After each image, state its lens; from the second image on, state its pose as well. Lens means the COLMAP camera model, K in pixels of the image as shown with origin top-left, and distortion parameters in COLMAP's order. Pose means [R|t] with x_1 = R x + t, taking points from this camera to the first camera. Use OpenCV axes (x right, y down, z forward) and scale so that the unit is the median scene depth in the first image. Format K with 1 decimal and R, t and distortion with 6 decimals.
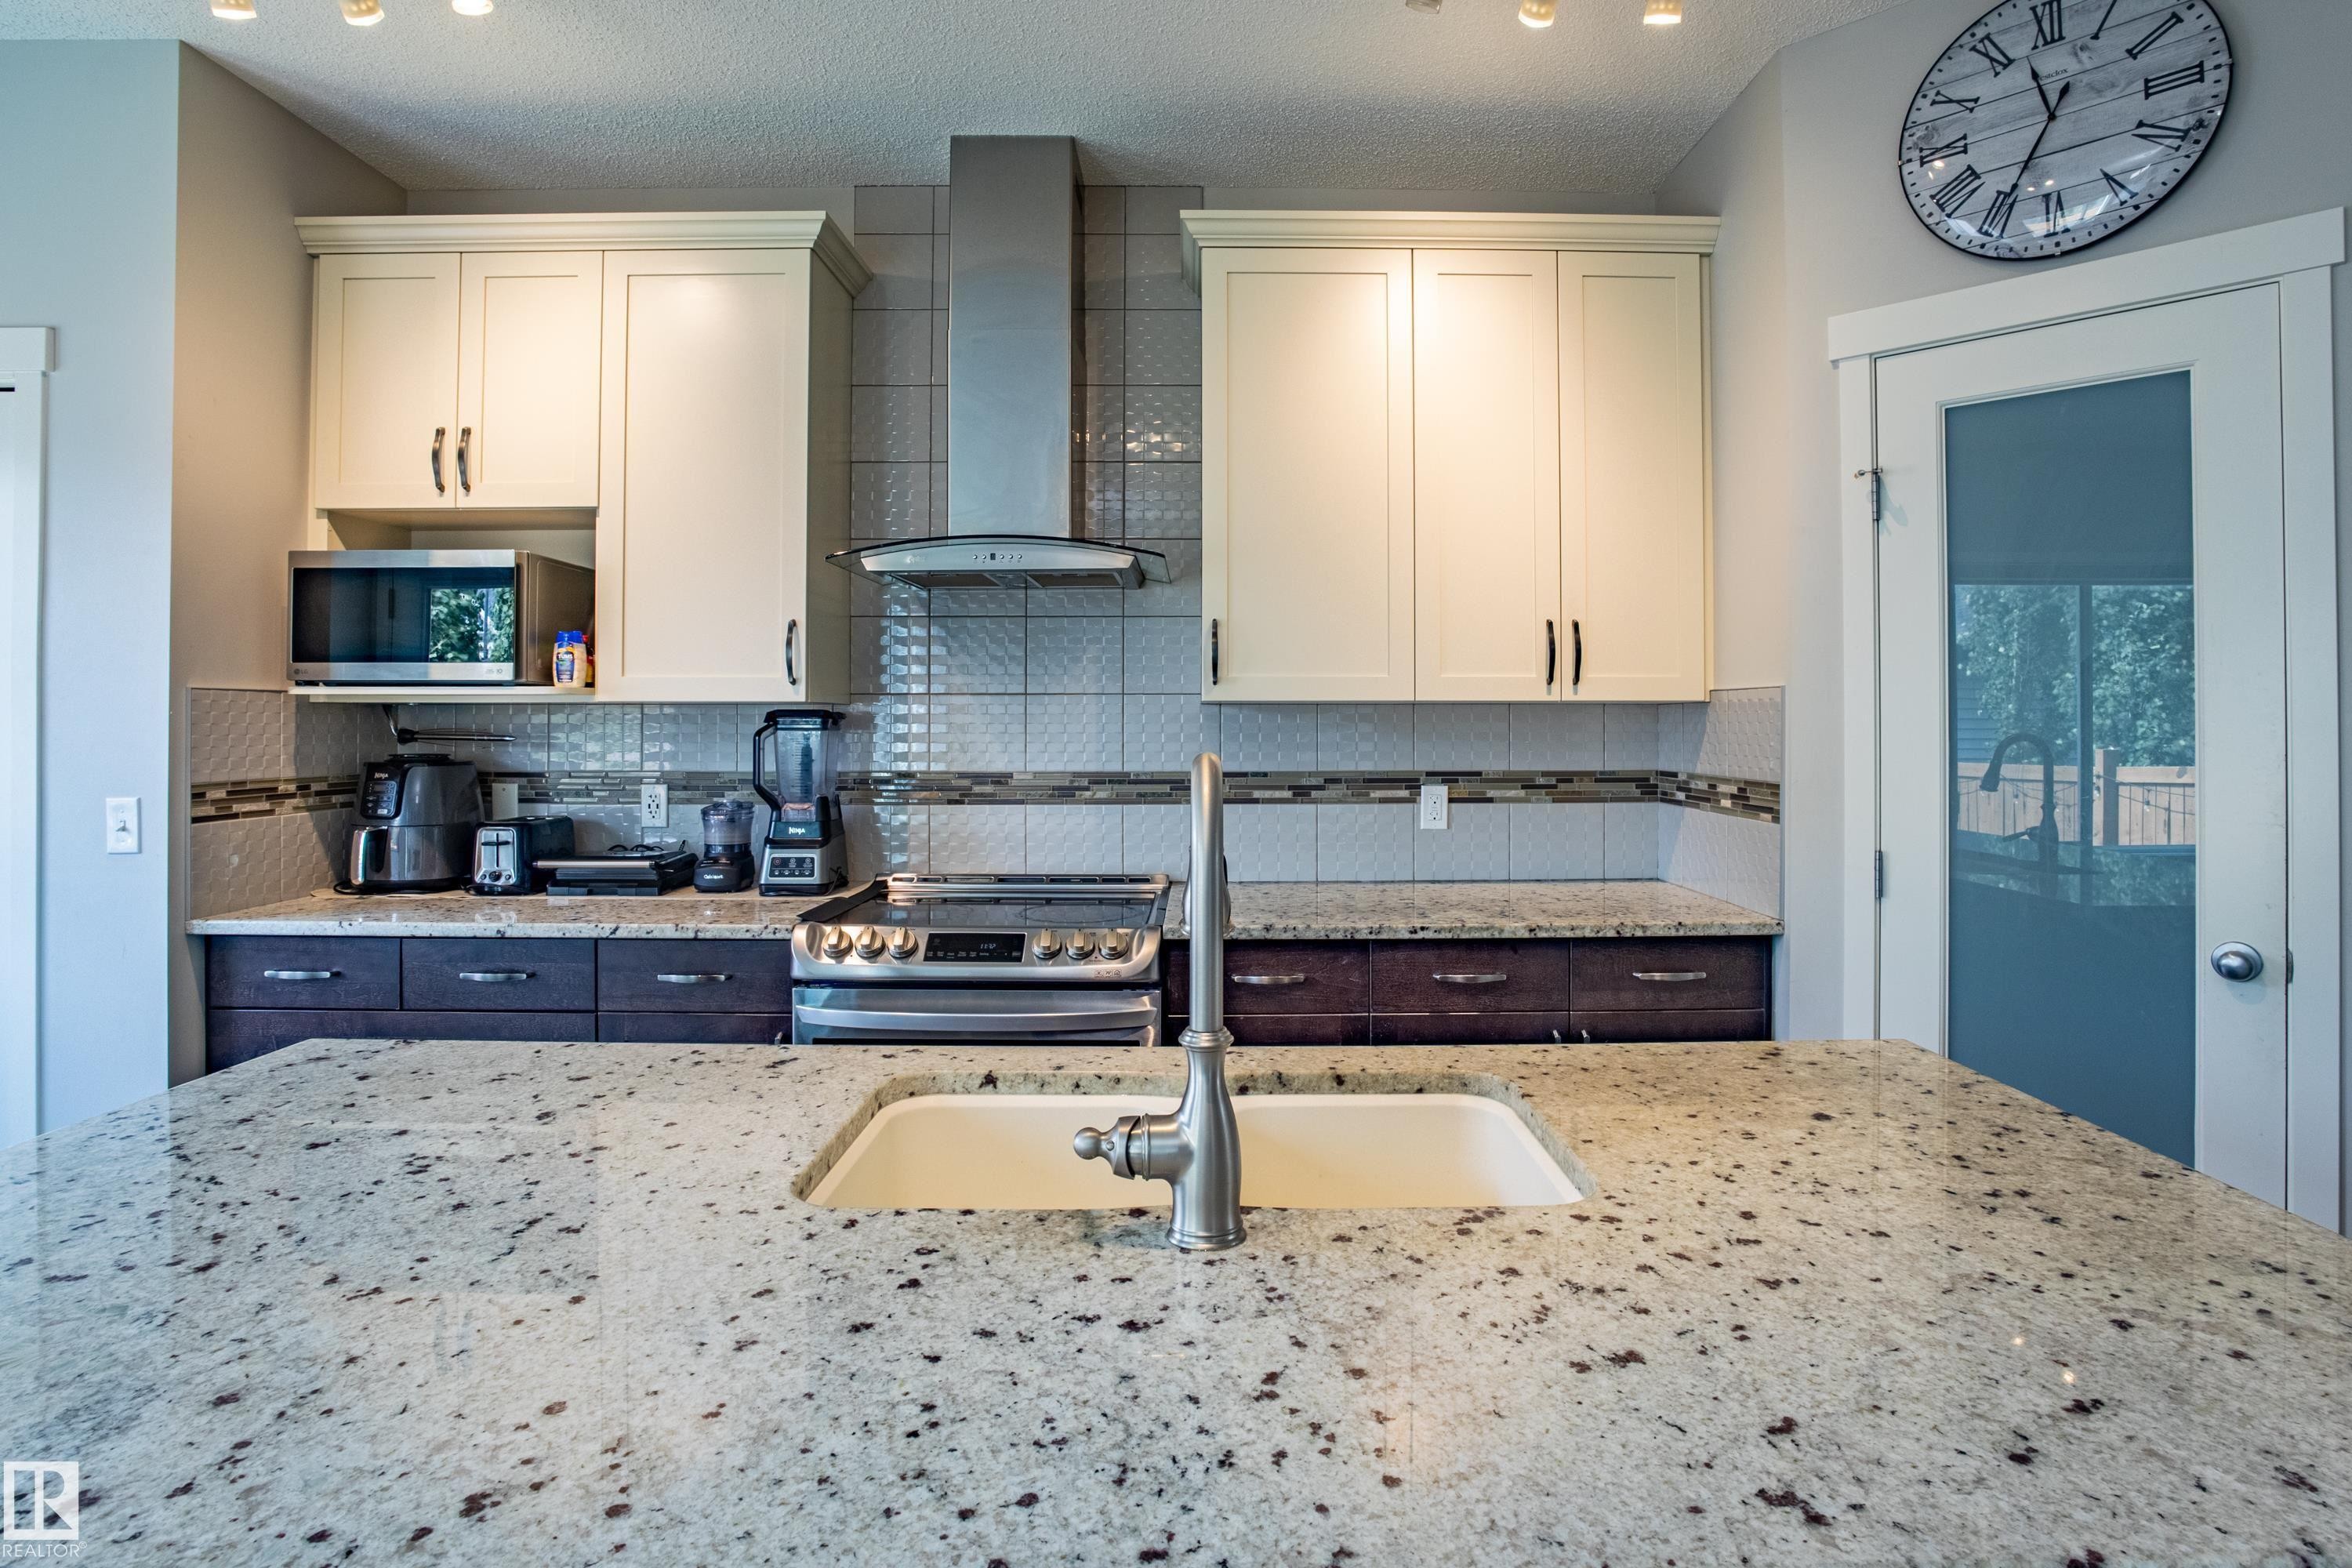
lens RADIAL K [[1221.4, 0, 1230.8], [0, 1221.4, 708.3], [0, 0, 1]] dist [-0.045562, 0.013799]
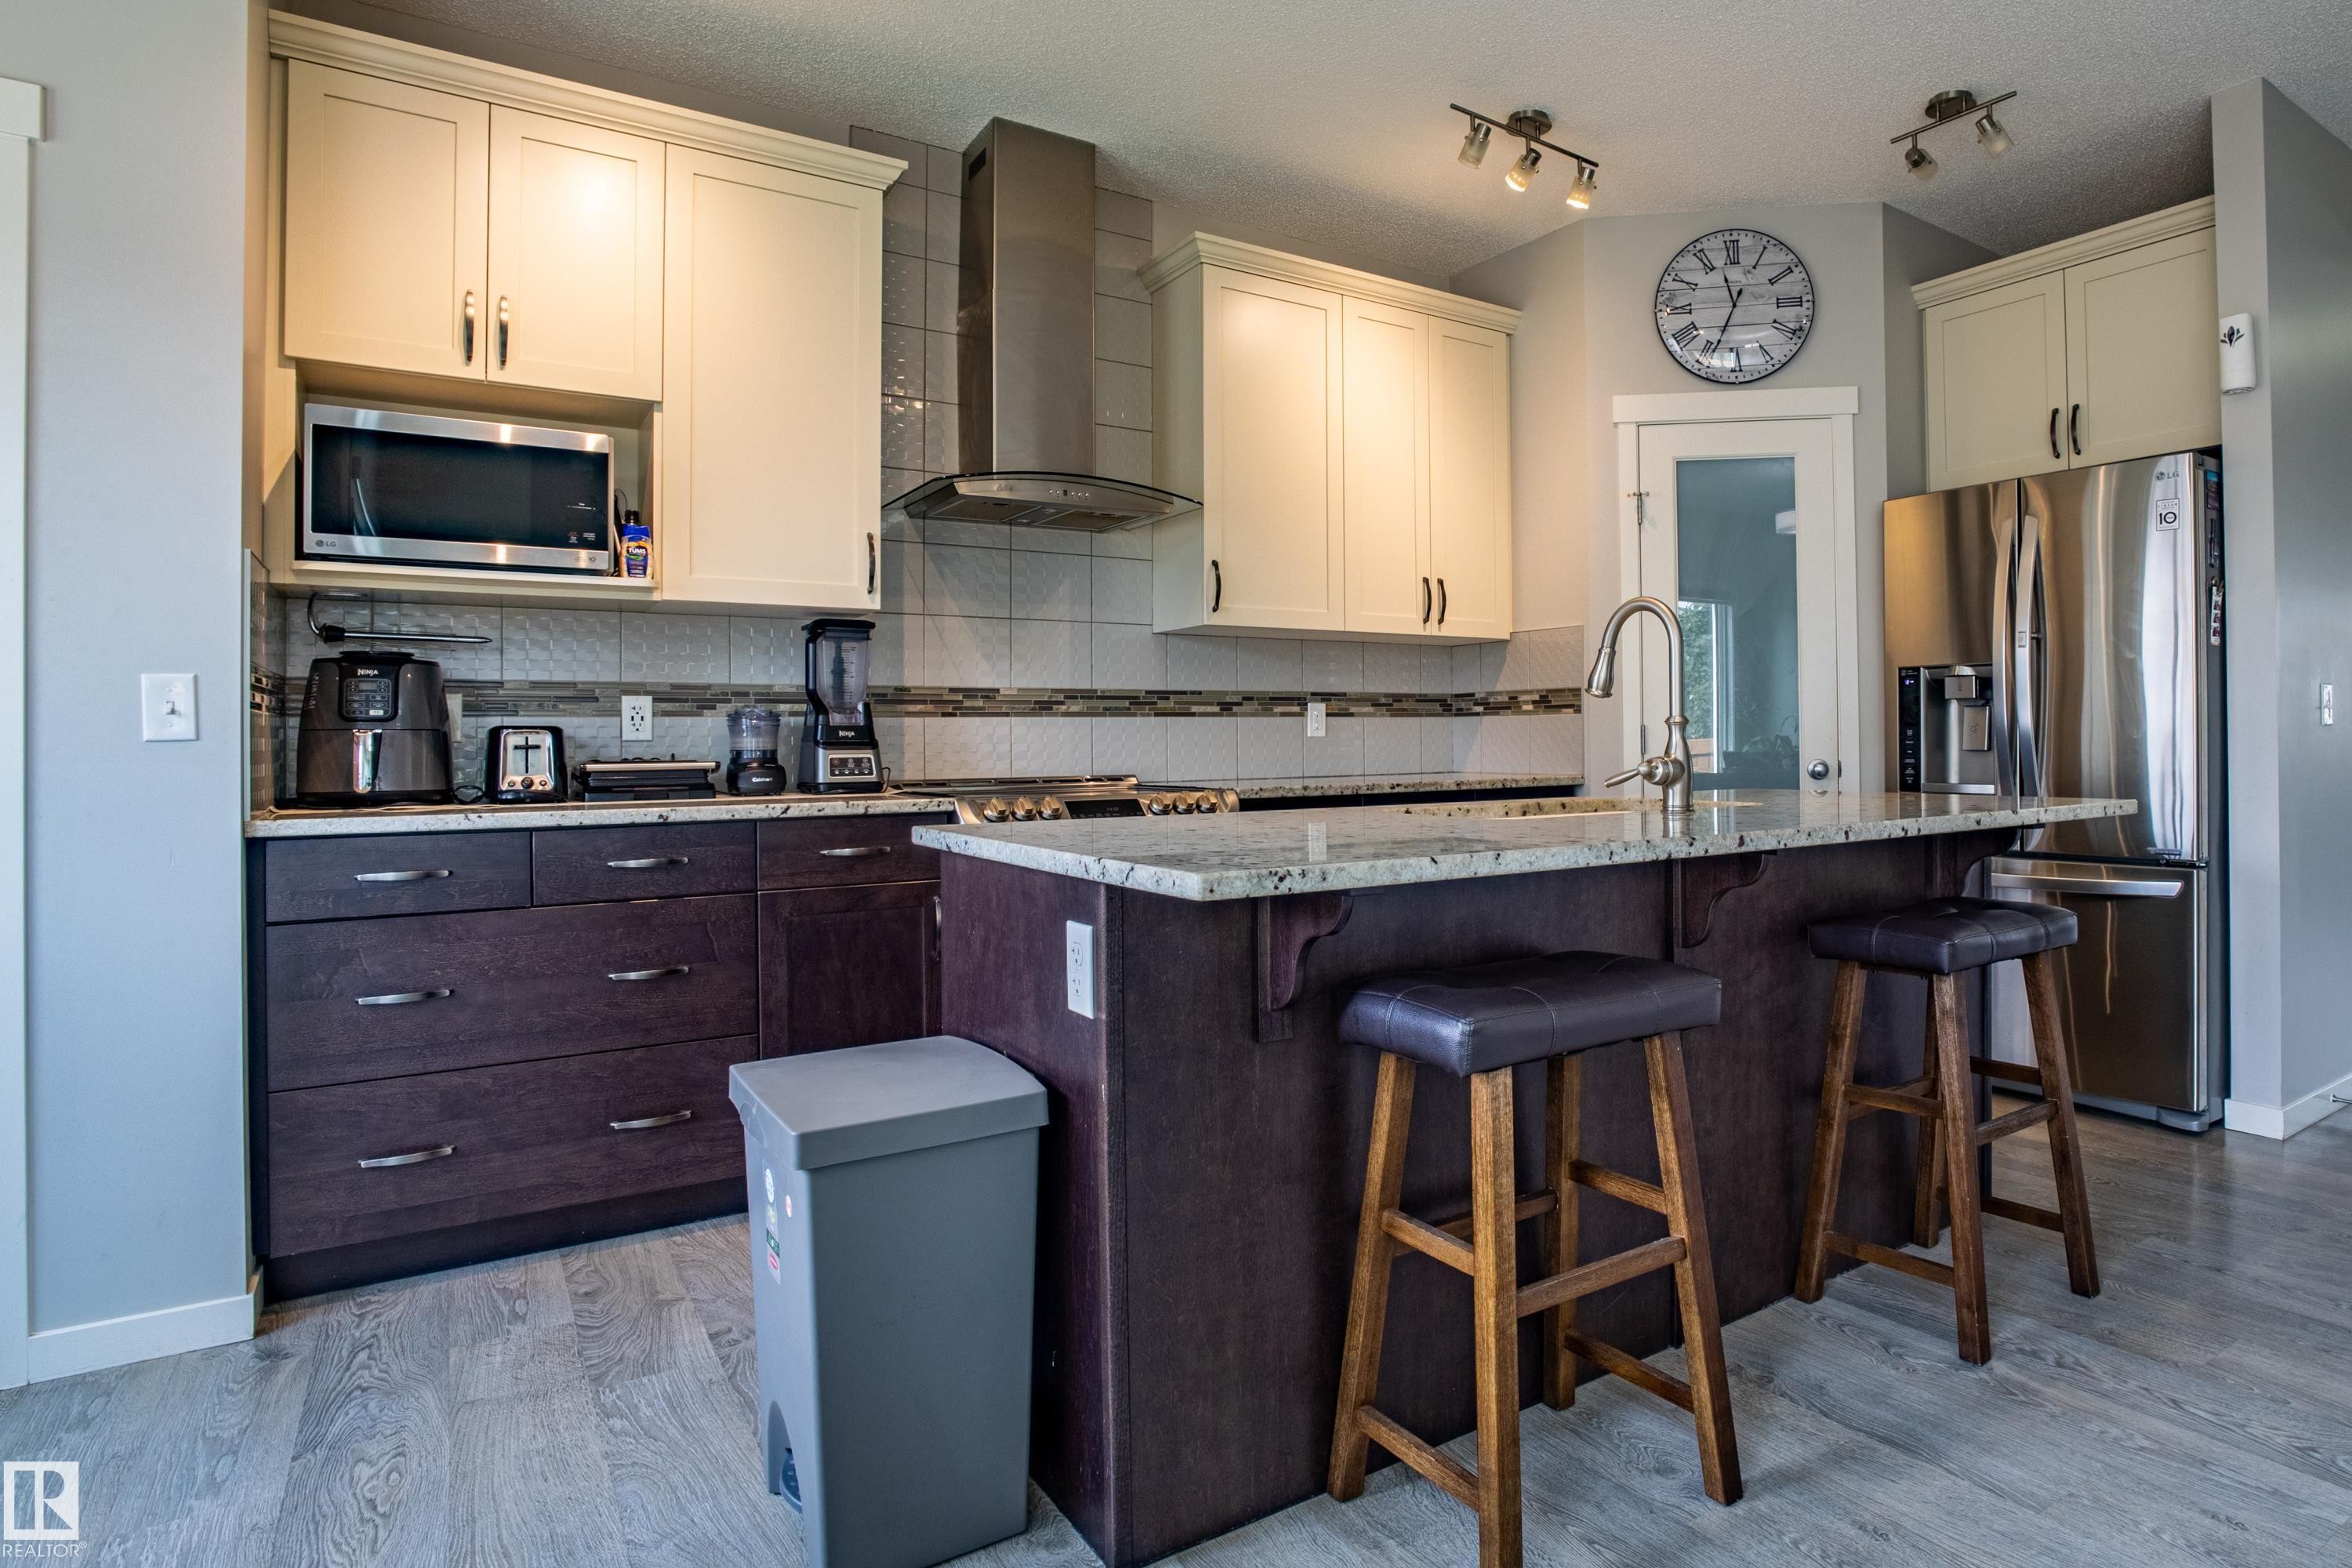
lens RADIAL K [[1331.3, 0, 1448.2], [0, 1331.3, 716.9], [0, 0, 1]] dist [-0.040667, 0.013054]
pose [[0.791207, -0.000700, 0.611547, -0.668687], [0.005969, 0.999961, -0.006578, 0.100367], [-0.611519, 0.008855, 0.791180, -0.233526]]
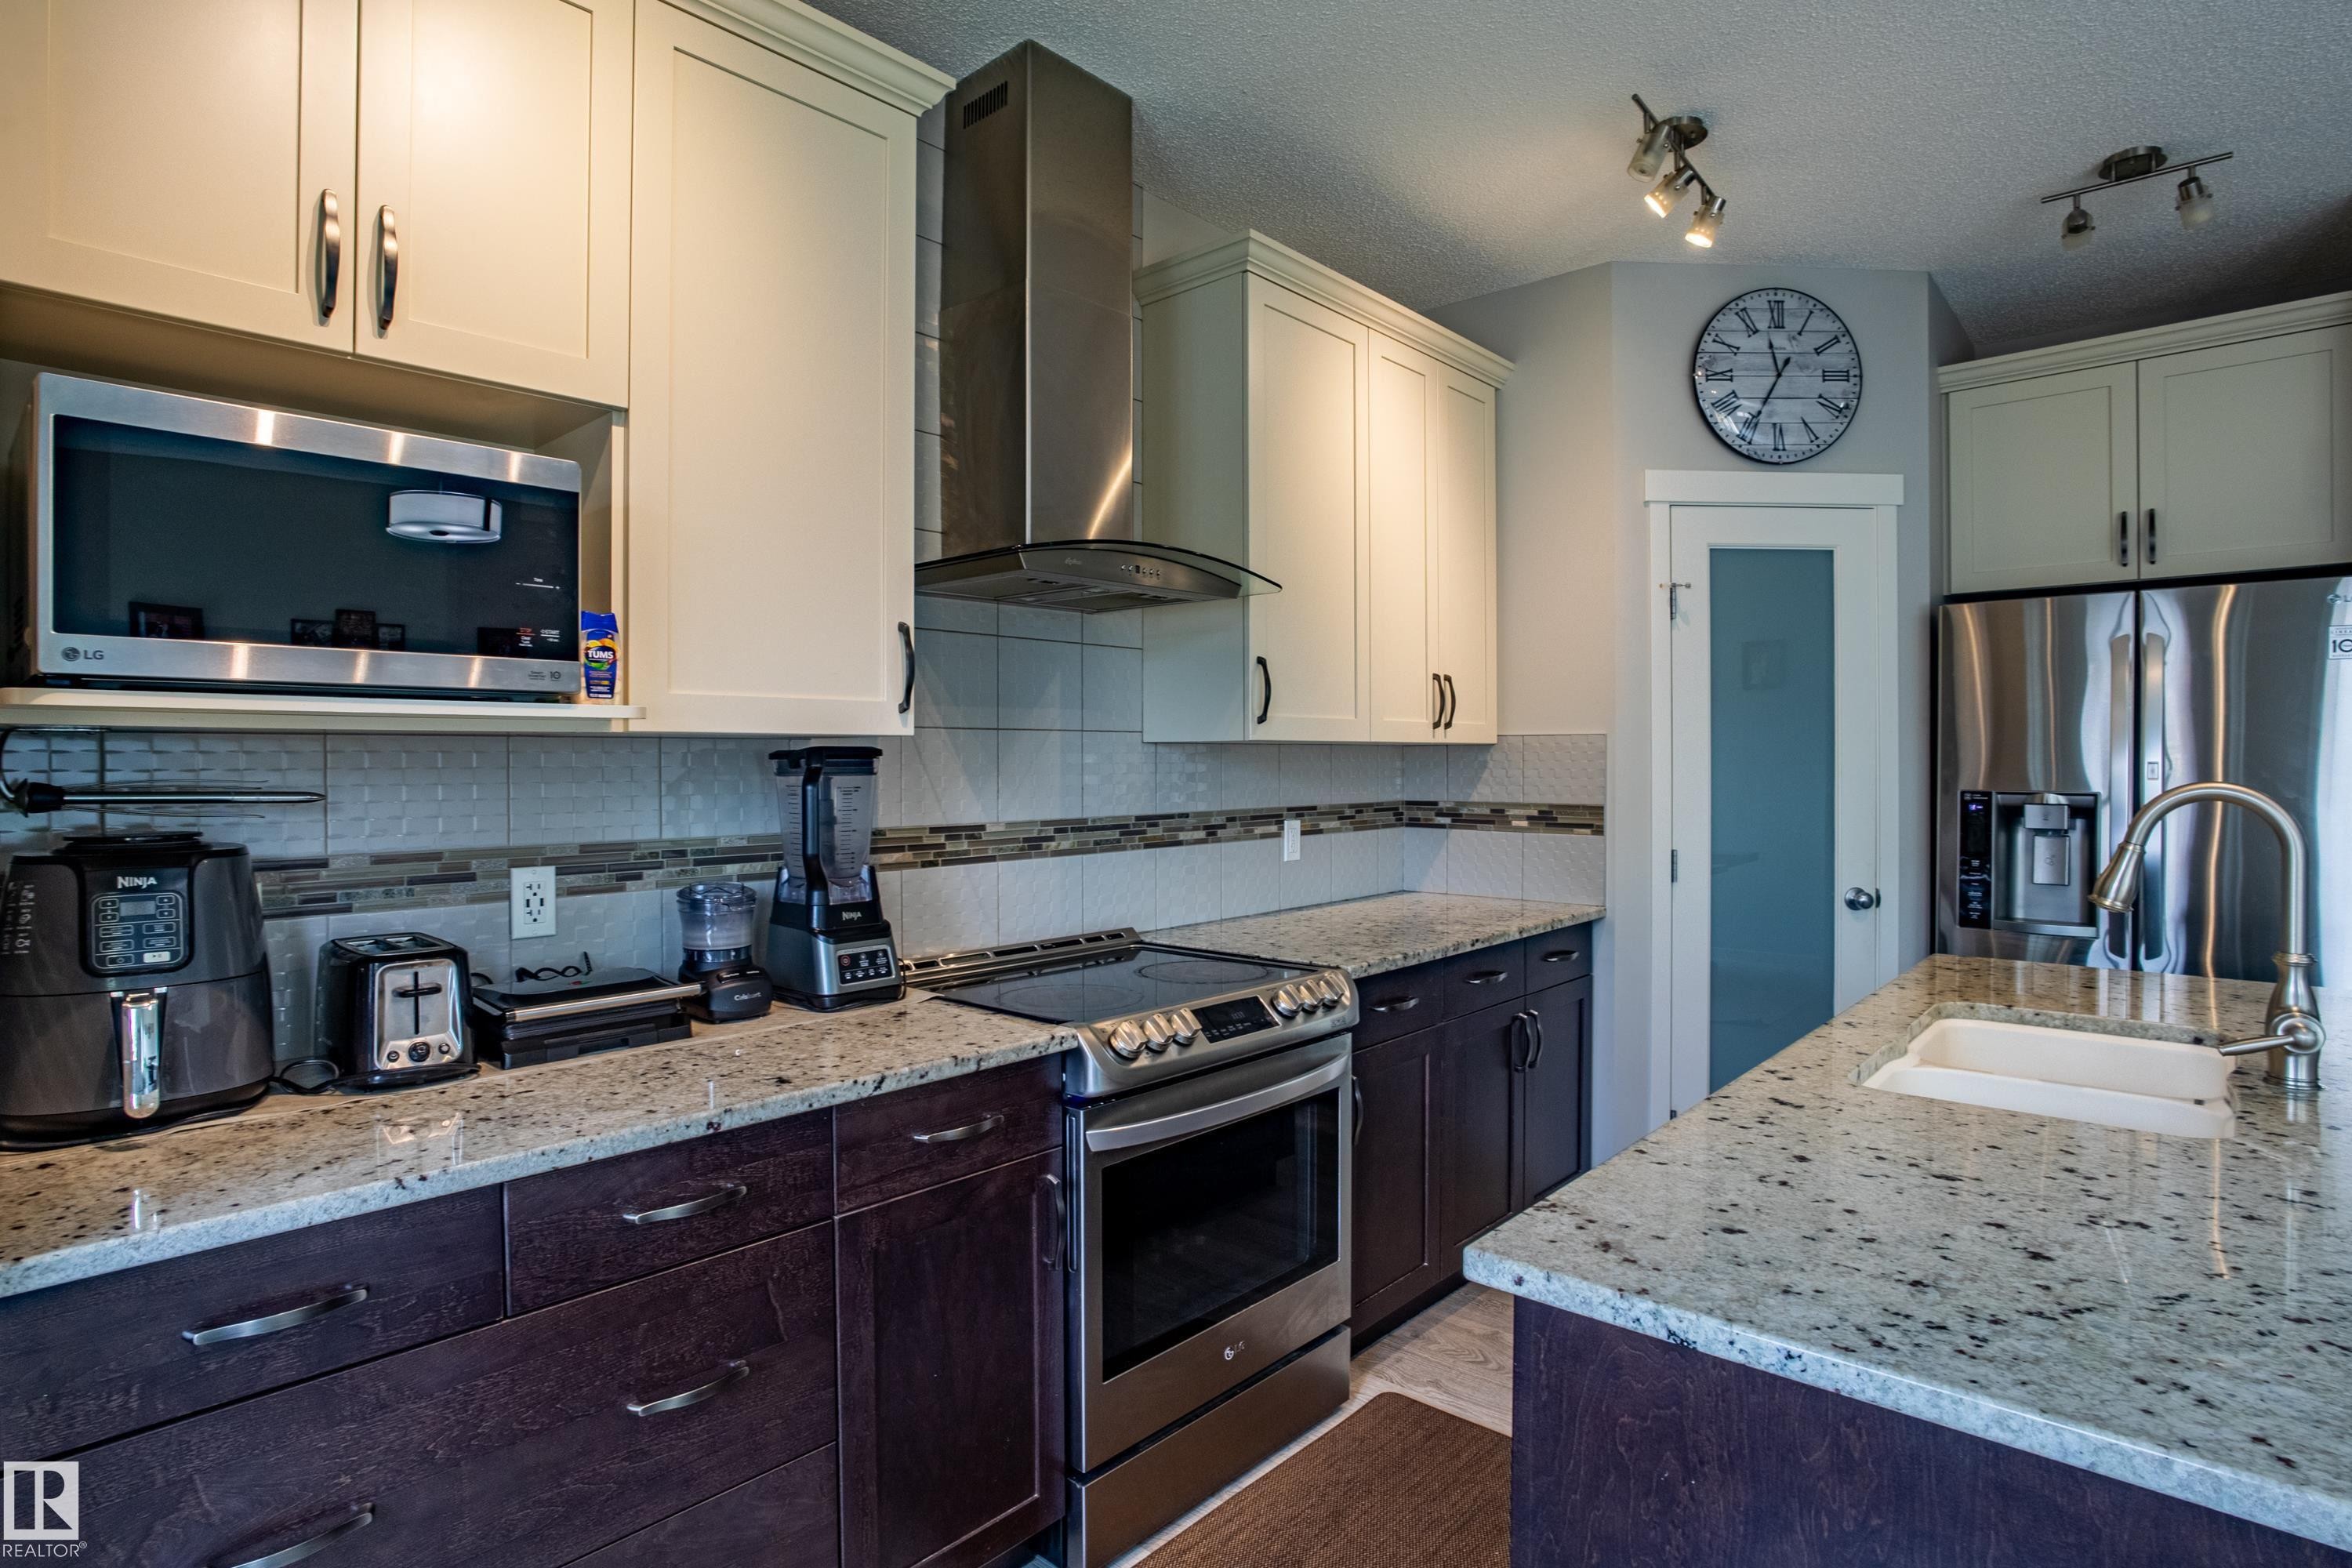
lens RADIAL K [[1221.4, 0, 1214.2], [0, 1221.4, 767.7], [0, 0, 1]] dist [-0.045562, 0.013799]
pose [[0.668313, -0.007204, 0.743845, -0.775401], [-0.004443, 0.999897, 0.013675, 0.002941], [-0.743867, -0.012444, 0.668212, 0.375549]]
